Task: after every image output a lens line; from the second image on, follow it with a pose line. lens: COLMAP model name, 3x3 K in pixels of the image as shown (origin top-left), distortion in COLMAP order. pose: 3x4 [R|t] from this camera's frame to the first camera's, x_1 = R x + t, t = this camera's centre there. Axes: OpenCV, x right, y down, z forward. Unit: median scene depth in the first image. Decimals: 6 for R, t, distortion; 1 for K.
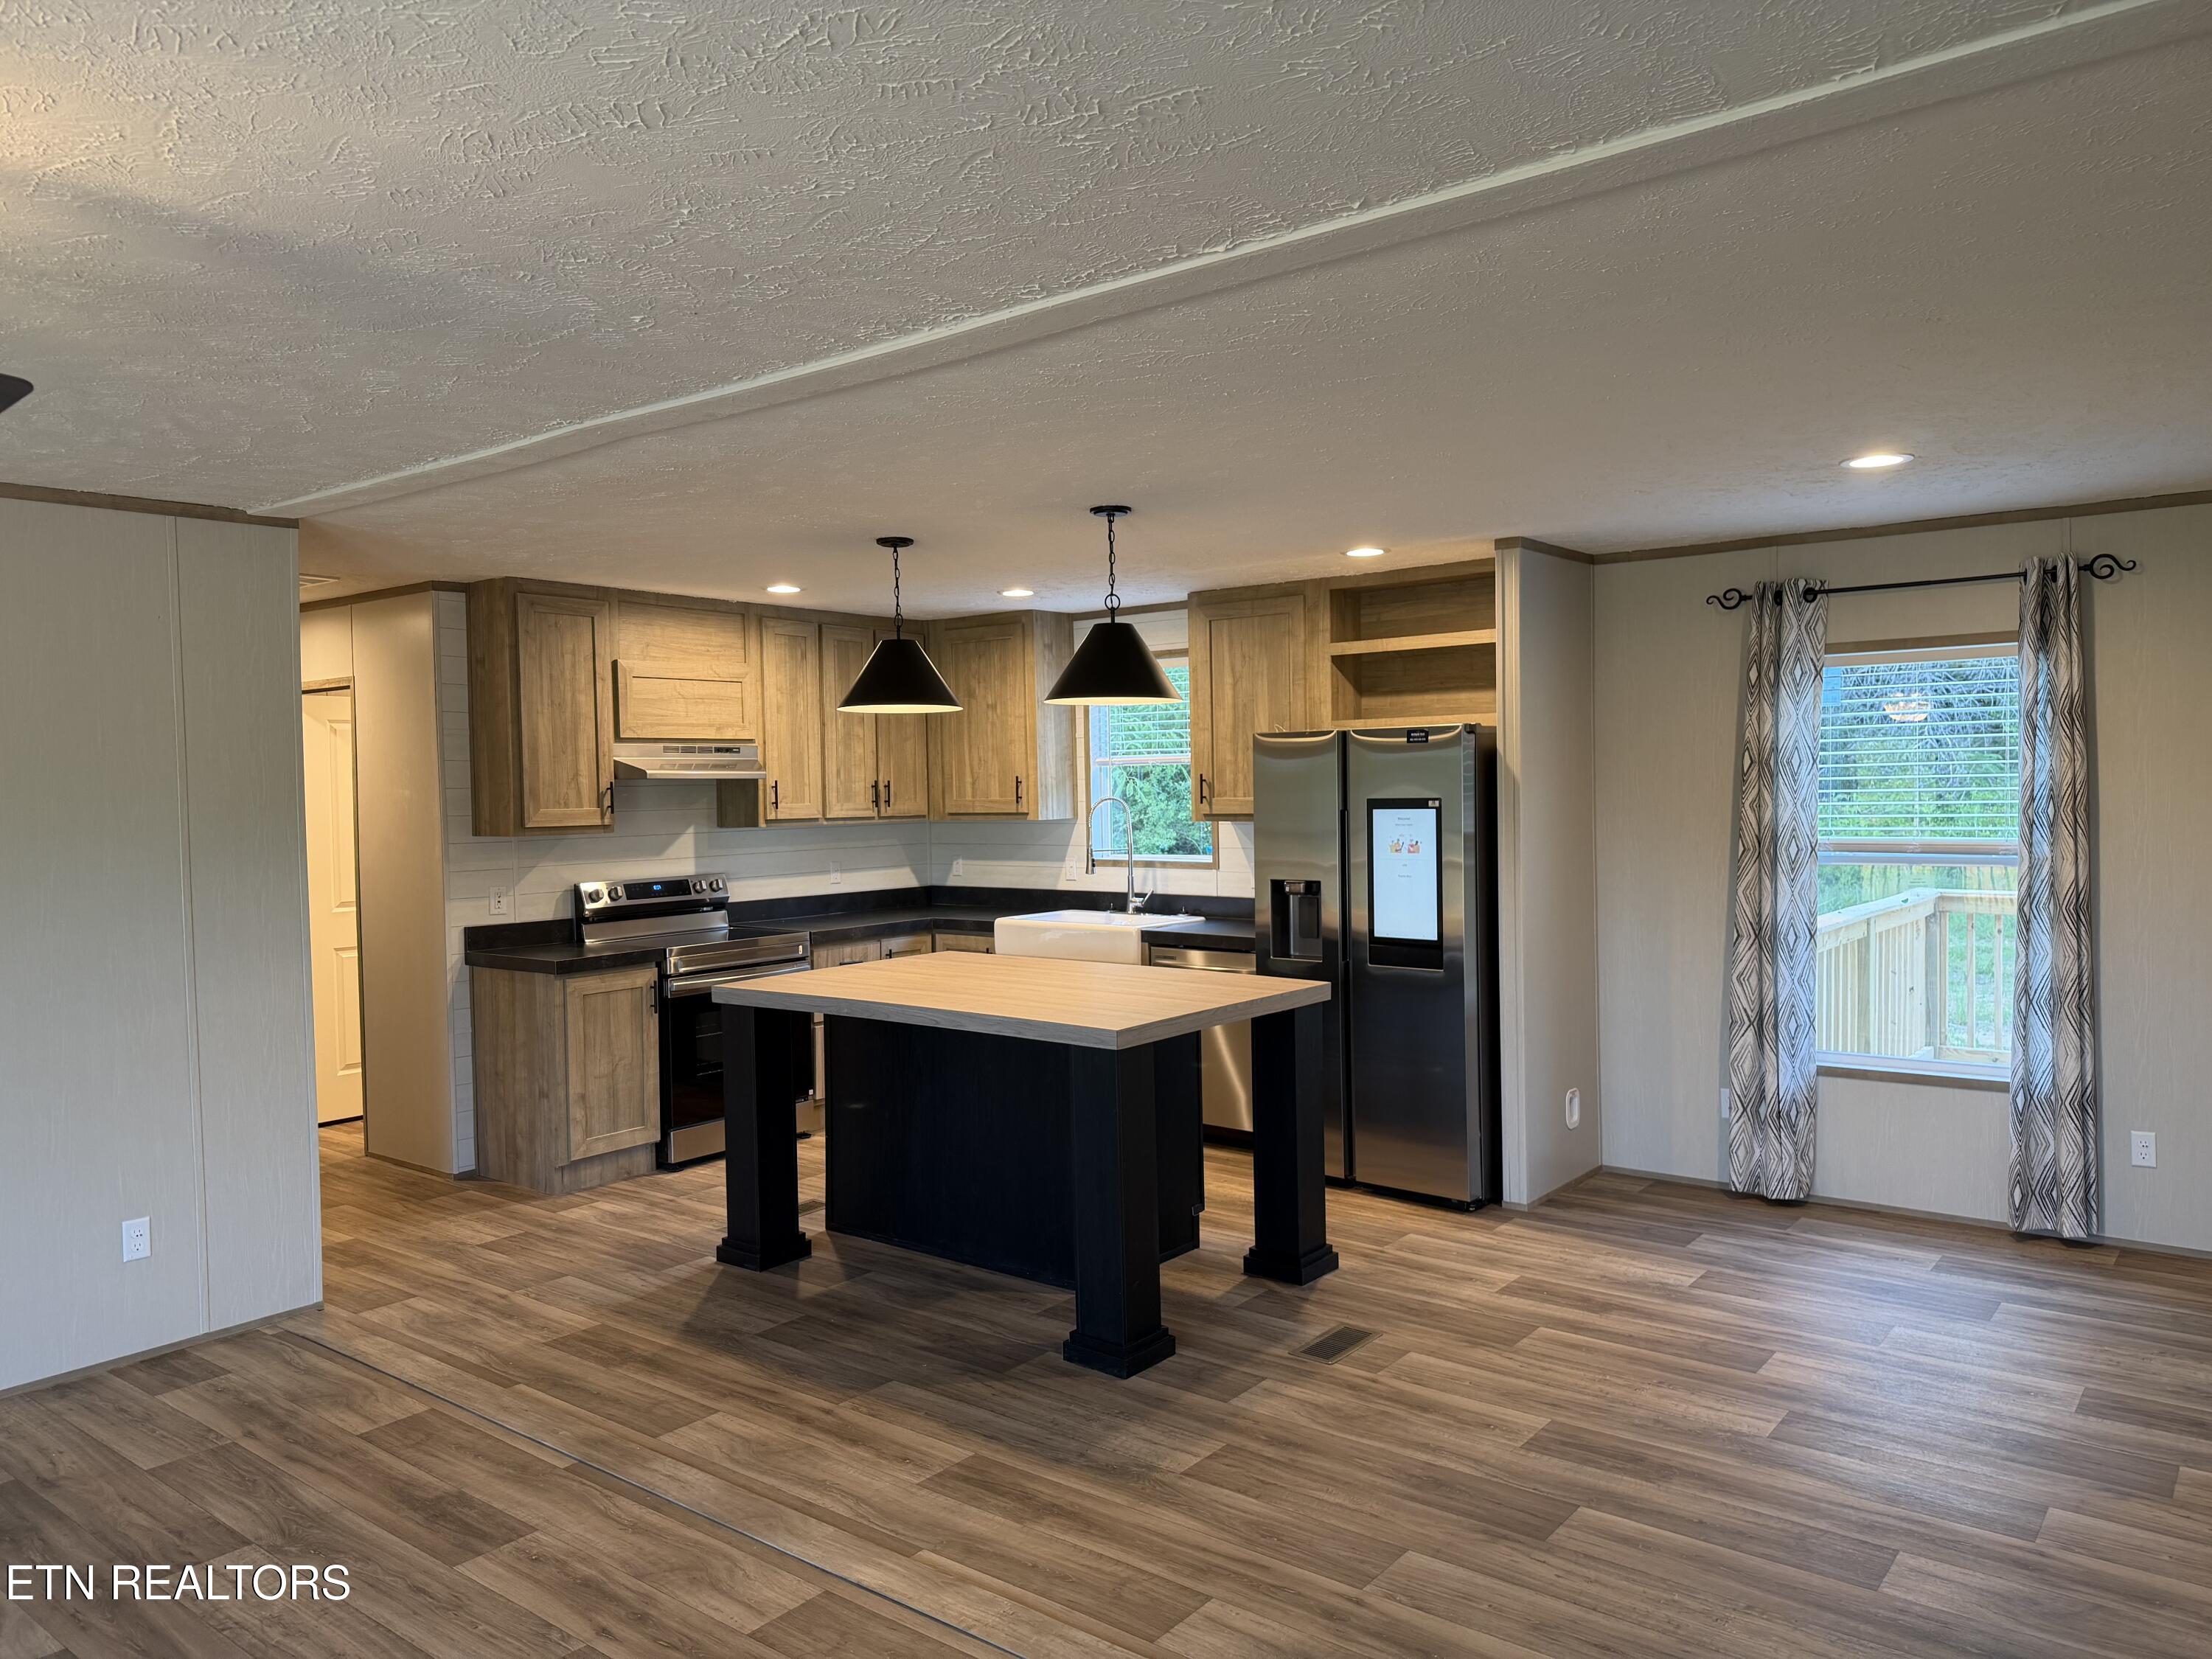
lens RADIAL K [[1559.6, 0, 1106.0], [0, 1559.6, 829.5], [0, 0, 1]] dist [0.004498, -0.006805]
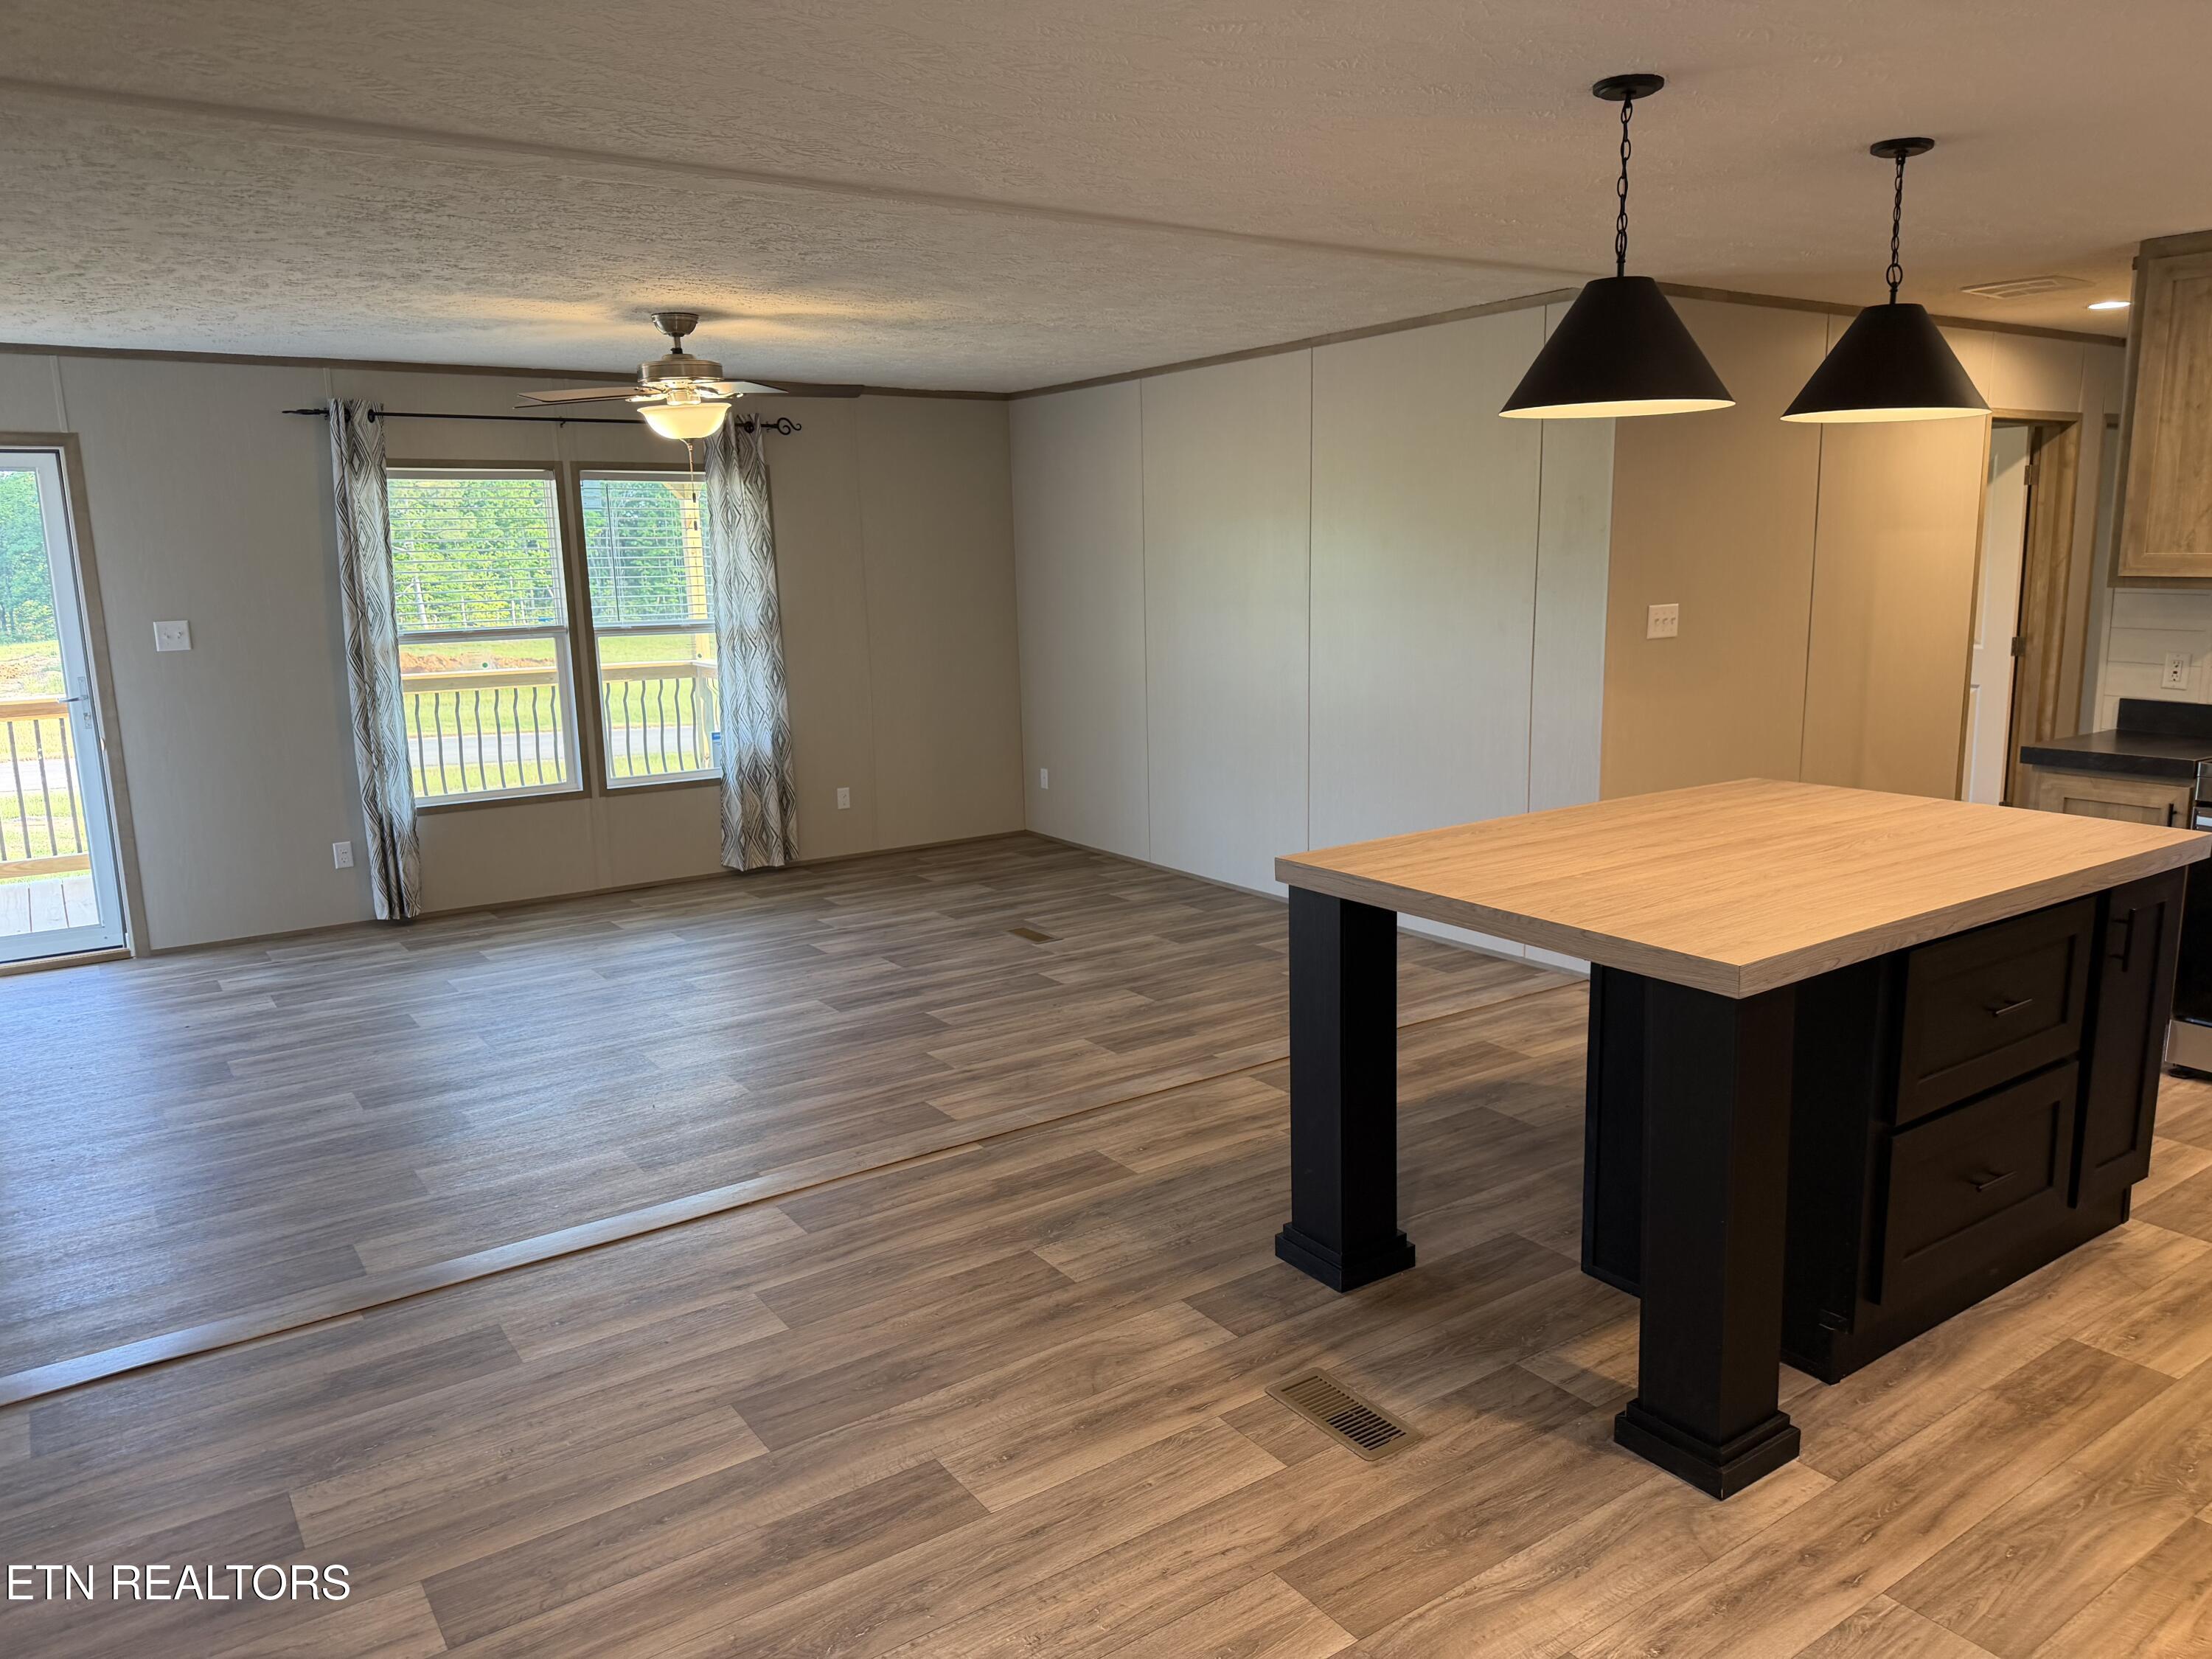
lens RADIAL K [[1559.6, 0, 1106.0], [0, 1559.6, 829.5], [0, 0, 1]] dist [0.004498, -0.006805]
pose [[-0.300376, 0.194327, -0.933815, 0.806706], [-0.012083, 0.978172, 0.207444, -0.050475], [0.953744, 0.073594, -0.291472, 1.168002]]
